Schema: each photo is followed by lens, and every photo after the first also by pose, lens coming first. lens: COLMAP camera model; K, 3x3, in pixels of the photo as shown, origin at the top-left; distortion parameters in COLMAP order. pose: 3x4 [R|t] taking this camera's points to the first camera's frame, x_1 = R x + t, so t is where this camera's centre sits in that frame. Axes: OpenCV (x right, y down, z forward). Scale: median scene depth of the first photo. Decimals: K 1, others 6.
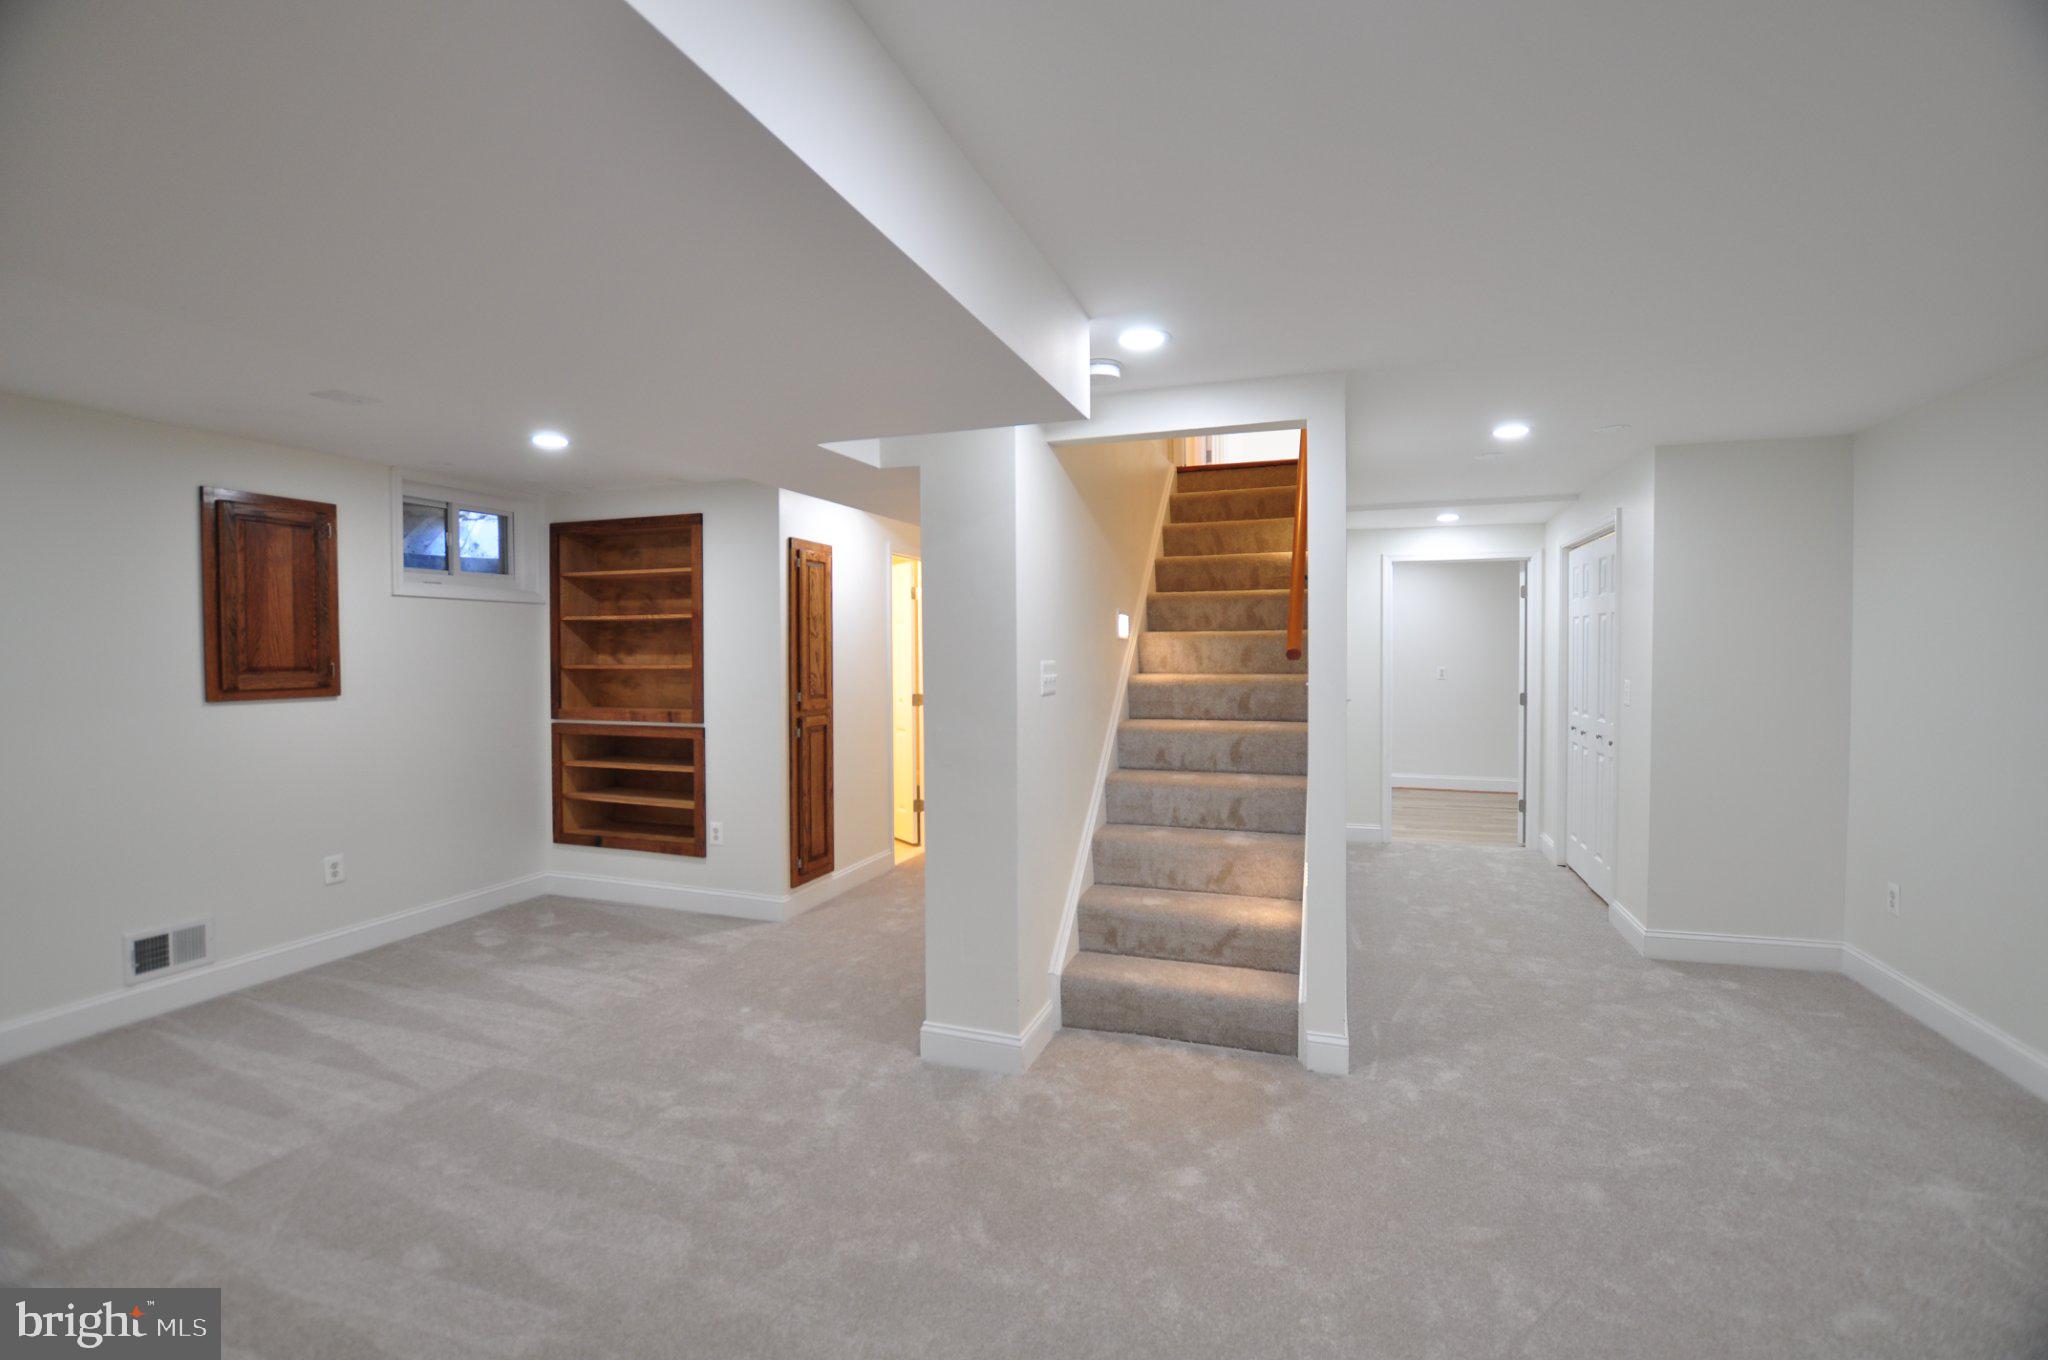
lens RADIAL K [[903.5, 0, 1027.3], [0, 903.5, 681.3], [0, 0, 1]] dist [-0.031549, 0.004303]
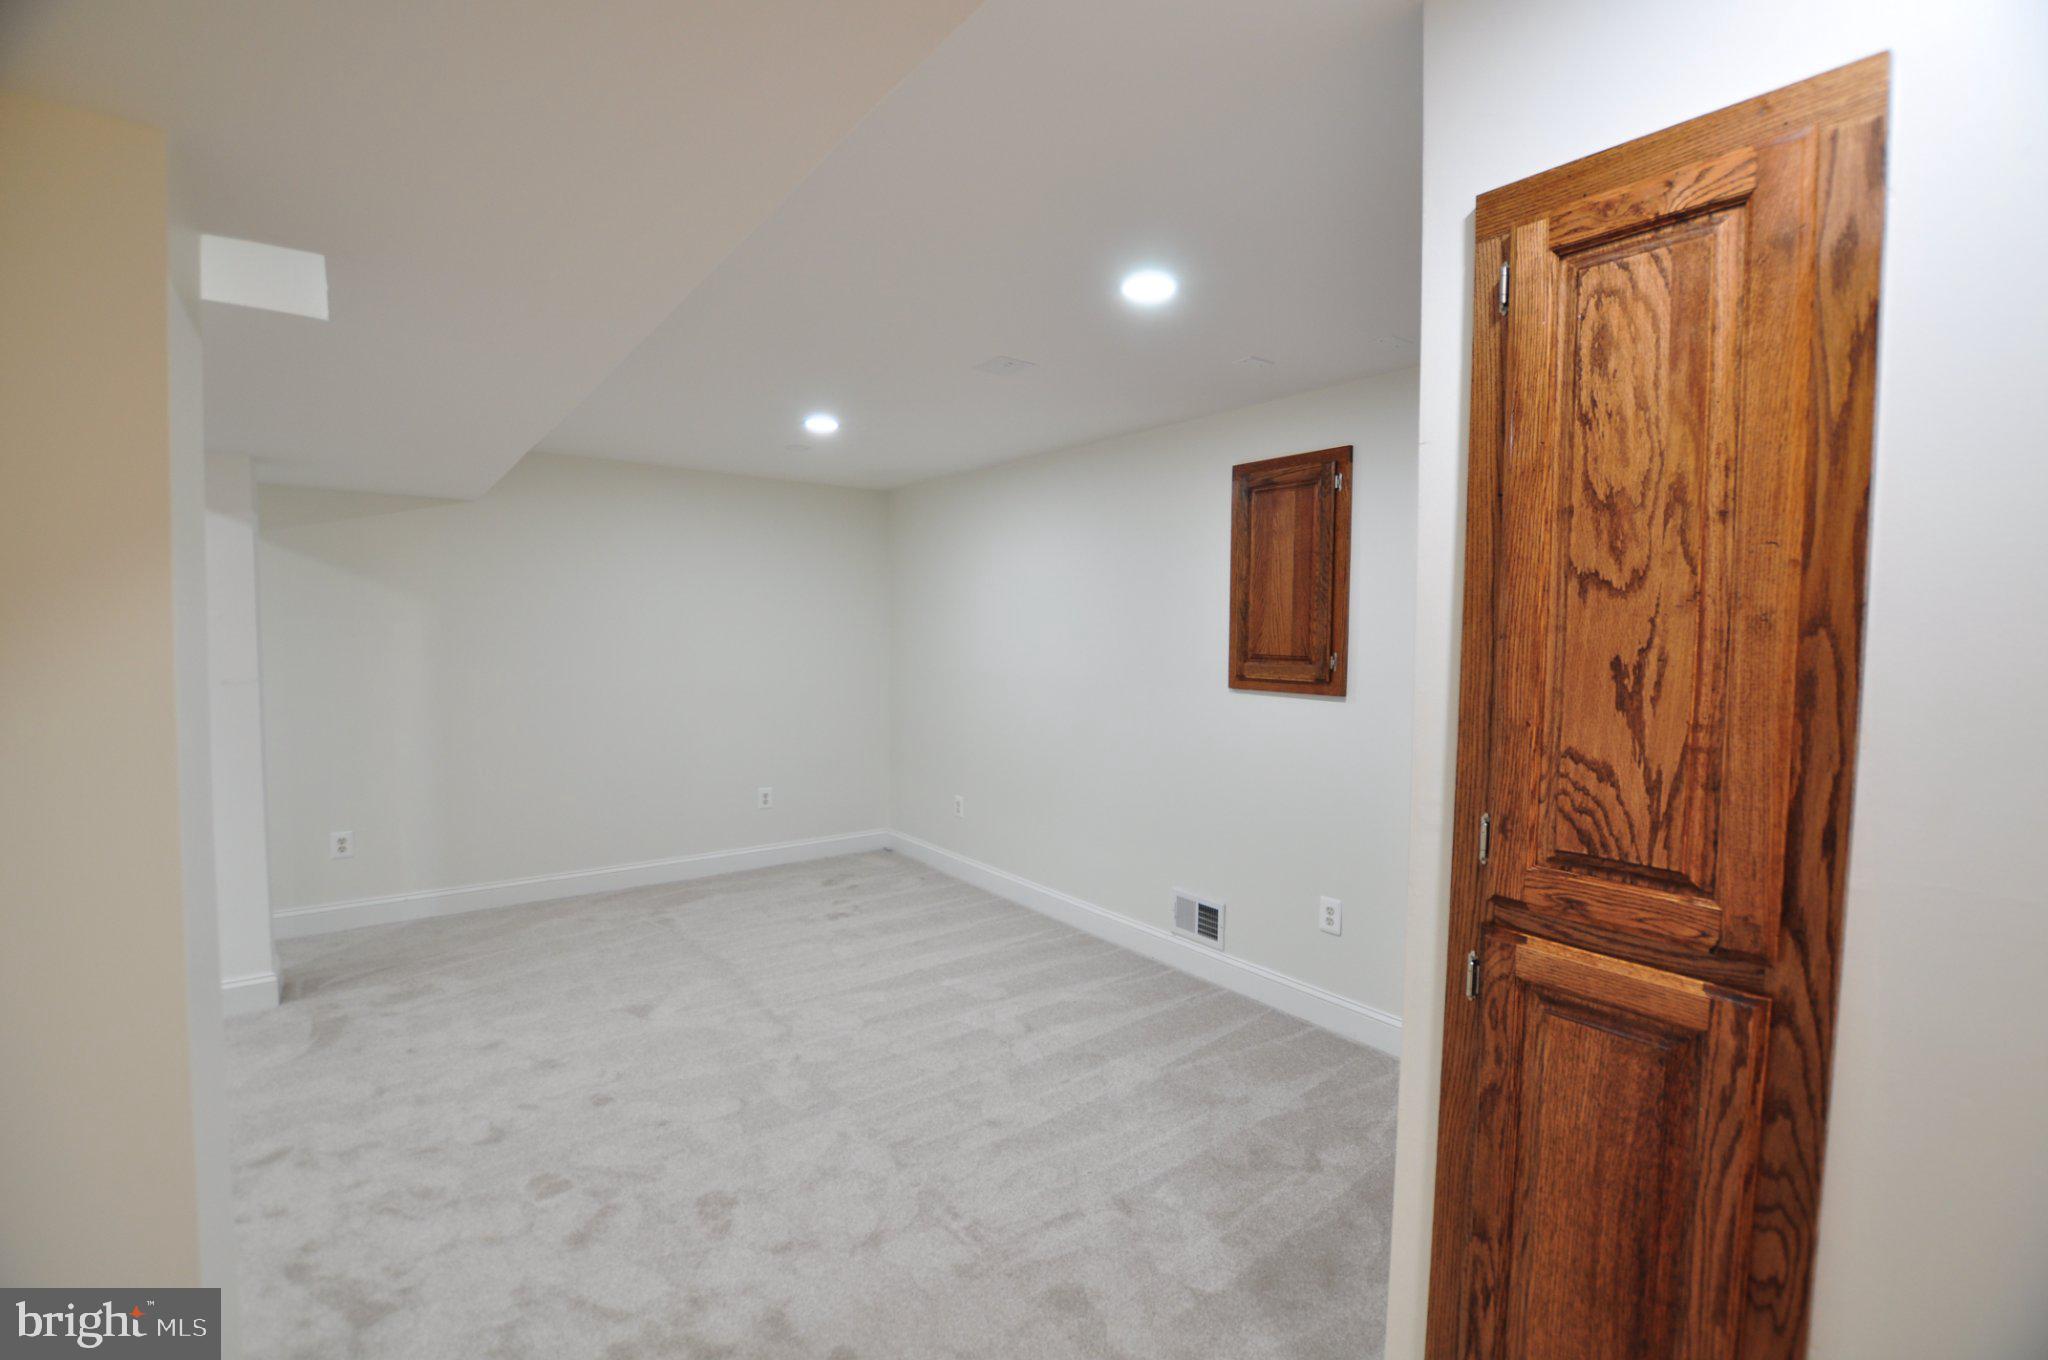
lens RADIAL K [[903.5, 0, 1032.2], [0, 903.5, 680.6], [0, 0, 1]] dist [-0.031549, 0.004303]
pose [[-0.544802, 0.044869, -0.837363, 0.017647], [-0.031300, 0.996784, 0.073775, -0.041415], [0.837980, 0.066402, -0.541646, 1.073369]]
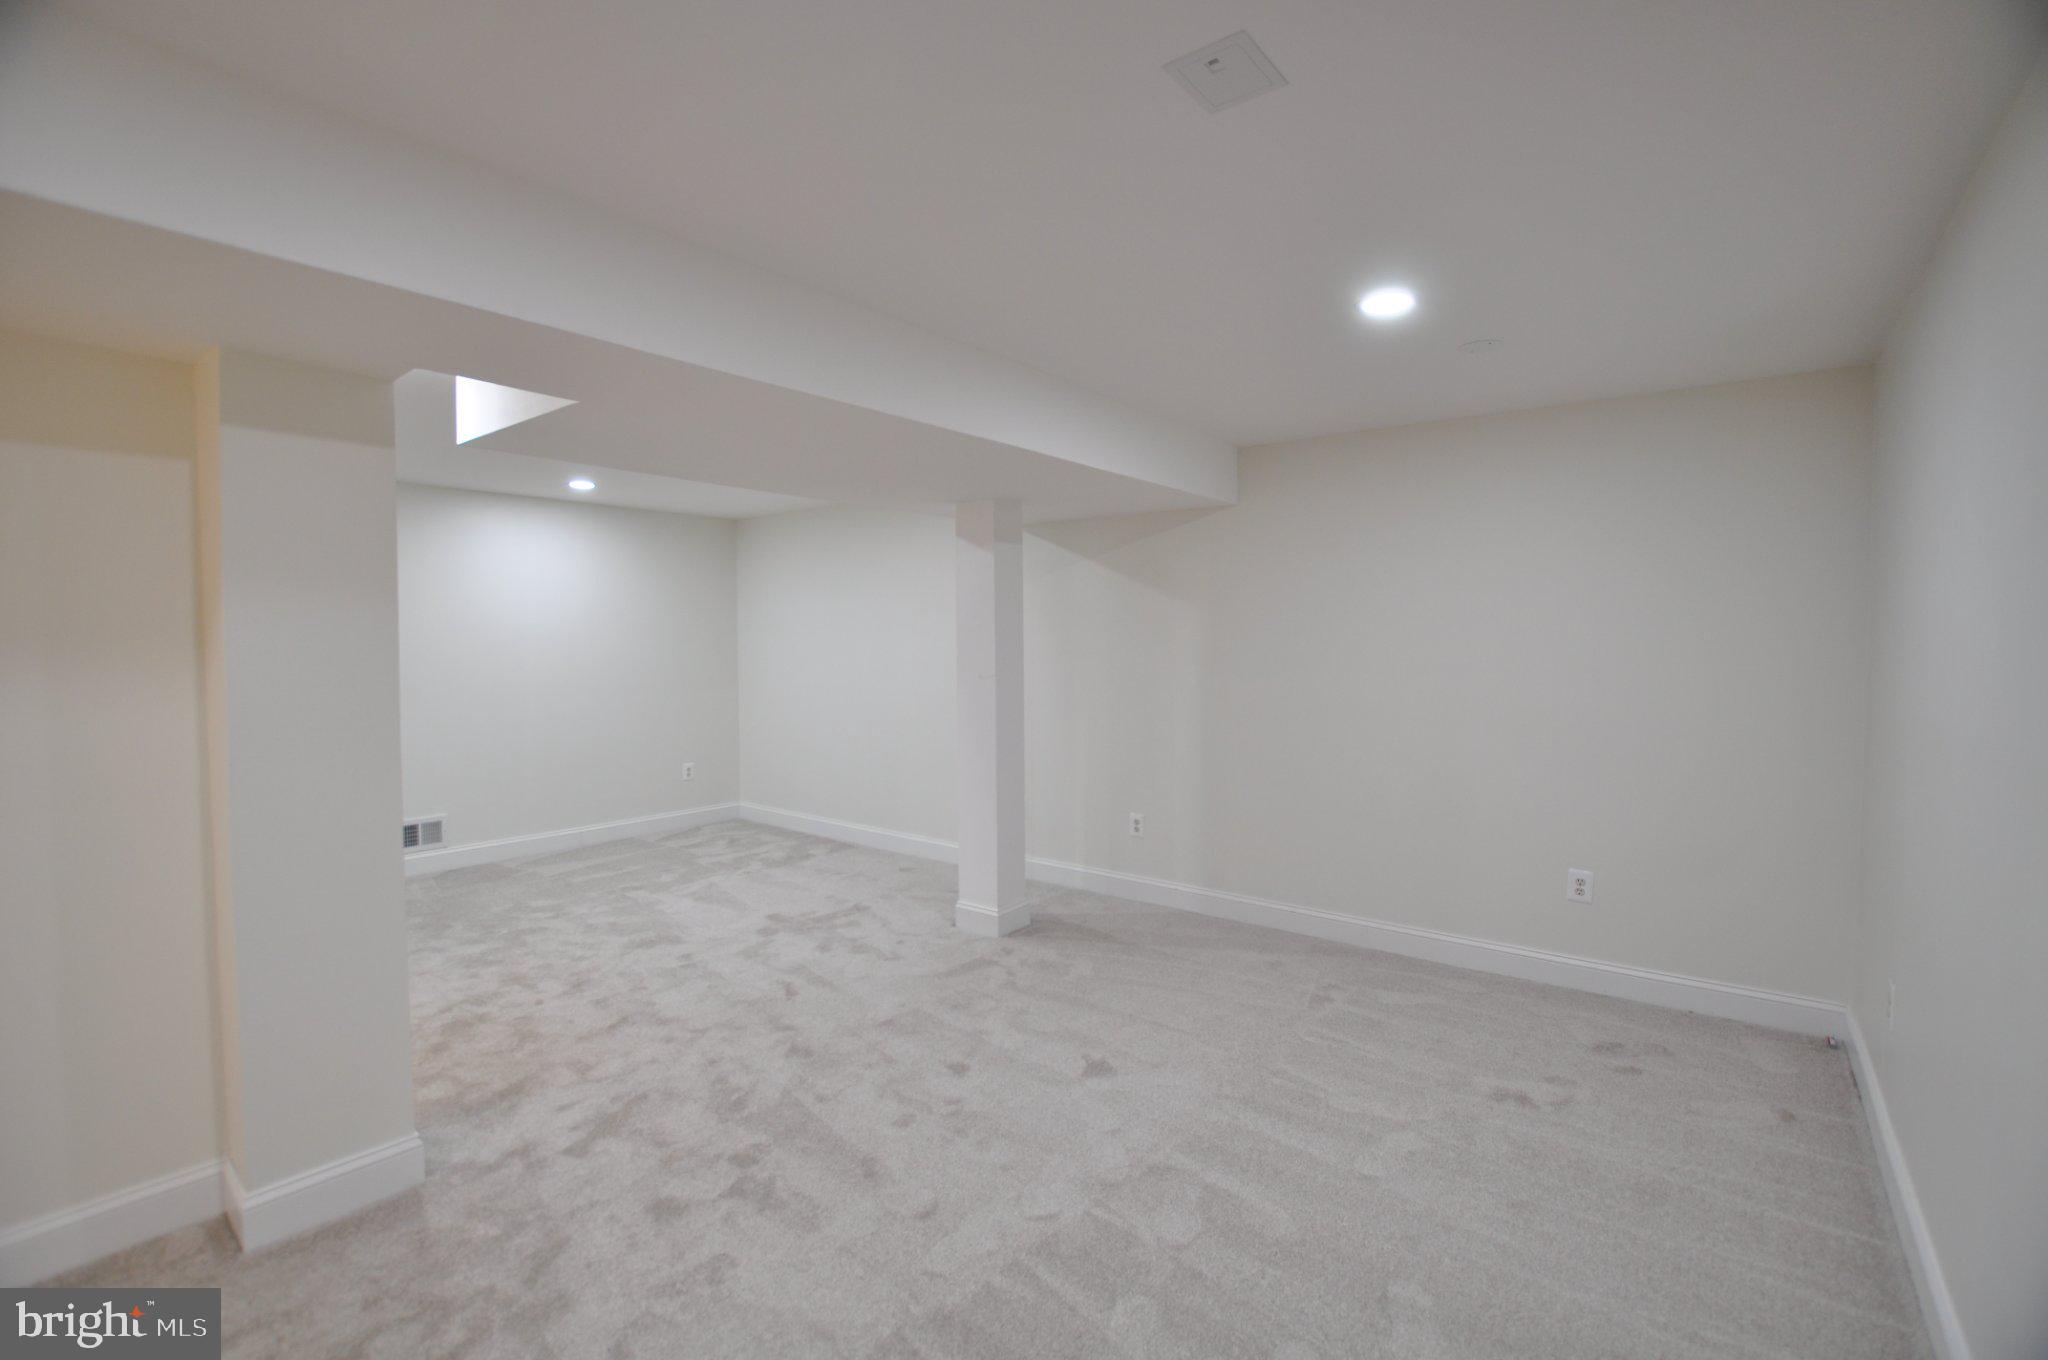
lens RADIAL K [[903.5, 0, 1026.5], [0, 903.5, 667.2], [0, 0, 1]] dist [-0.031549, 0.004303]
pose [[-0.946995, -0.005526, 0.321201, -0.505347], [0.012674, 0.998431, 0.054543, -0.027905], [-0.320999, 0.055723, -0.945439, 1.027888]]
